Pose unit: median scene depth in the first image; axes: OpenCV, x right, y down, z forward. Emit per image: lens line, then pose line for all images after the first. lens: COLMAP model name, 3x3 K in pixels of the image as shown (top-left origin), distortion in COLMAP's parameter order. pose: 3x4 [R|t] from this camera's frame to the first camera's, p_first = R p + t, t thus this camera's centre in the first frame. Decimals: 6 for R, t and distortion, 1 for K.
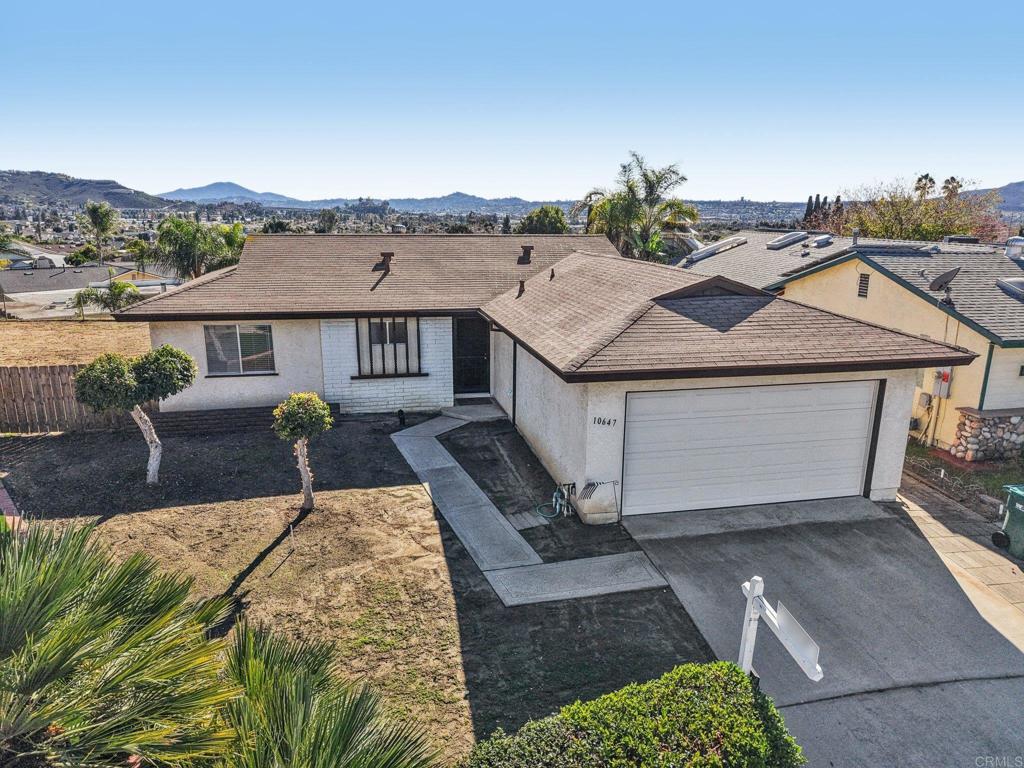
lens RADIAL K [[691.1, 0, 509.8], [0, 691.1, 364.5], [0, 0, 1]] dist [0.026307, -0.028648]
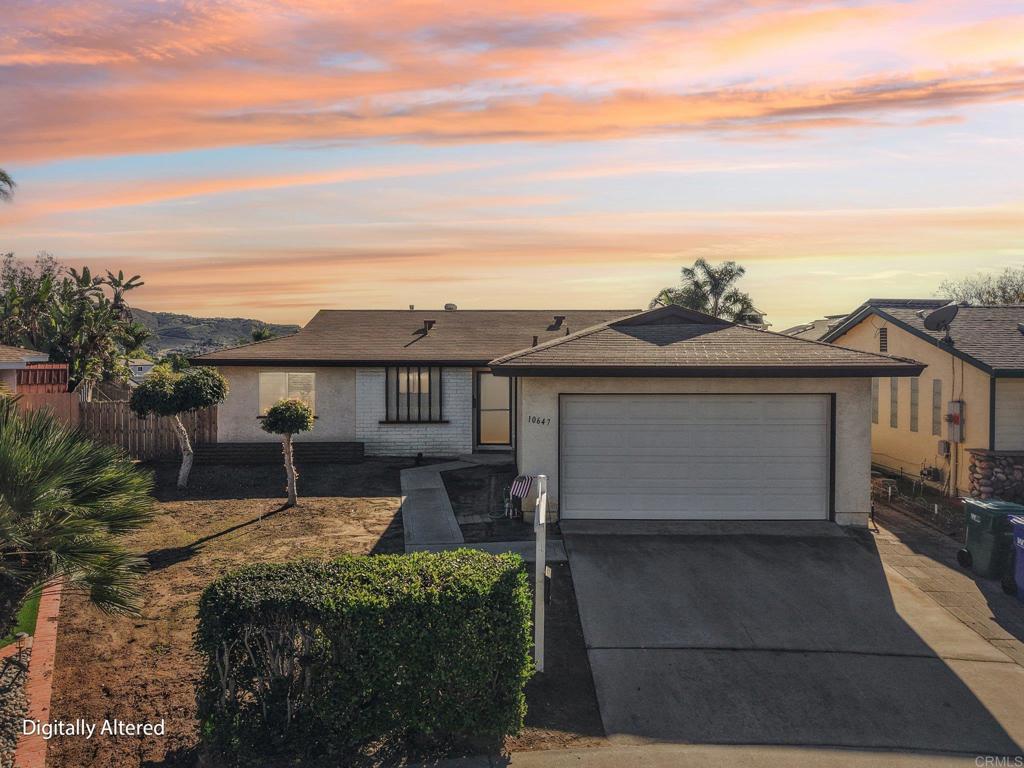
lens RADIAL K [[691.1, 0, 510.2], [0, 691.1, 345.9], [0, 0, 1]] dist [0.026307, -0.028648]
pose [[0.978768, -0.008278, -0.204804, 0.241959], [-0.037088, 0.975538, -0.216678, 0.156739], [0.201588, 0.219673, 0.954519, -0.048396]]
